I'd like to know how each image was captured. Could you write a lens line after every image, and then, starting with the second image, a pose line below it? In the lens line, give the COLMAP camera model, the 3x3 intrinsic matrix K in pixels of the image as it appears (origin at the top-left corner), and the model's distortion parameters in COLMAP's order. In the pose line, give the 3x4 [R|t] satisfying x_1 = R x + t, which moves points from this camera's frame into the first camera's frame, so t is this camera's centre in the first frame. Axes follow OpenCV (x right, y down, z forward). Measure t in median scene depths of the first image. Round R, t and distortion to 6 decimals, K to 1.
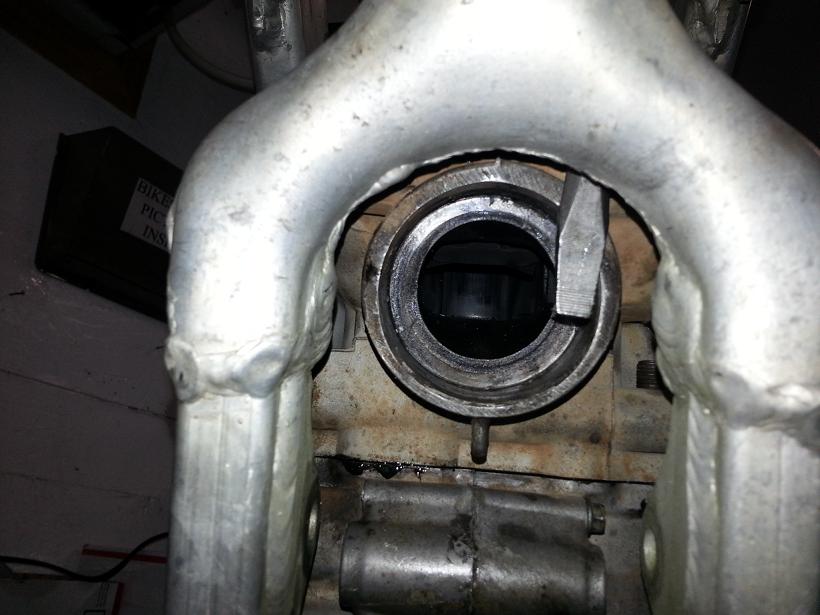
lens RADIAL K [[624.9, 0, 406.7], [0, 624.9, 373.5], [0, 0, 1]] dist [0.091981, -0.146742]
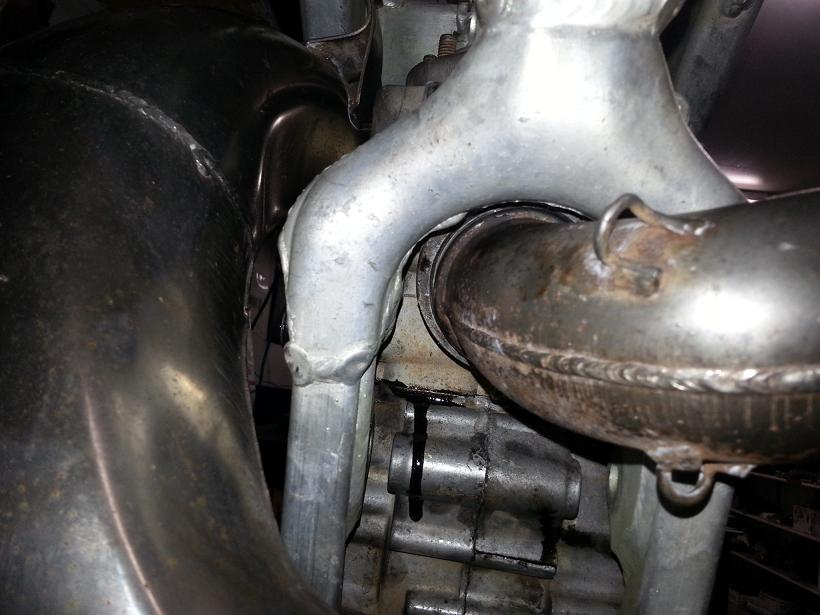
lens RADIAL K [[665.9, 0, 393.1], [0, 665.9, 281.5], [0, 0, 1]] dist [0.104430, -0.157806]
pose [[0.998928, 0.044424, 0.013013, -0.159706], [-0.046241, 0.970613, 0.236161, -0.519260], [-0.002139, -0.236510, 0.971627, -0.389391]]
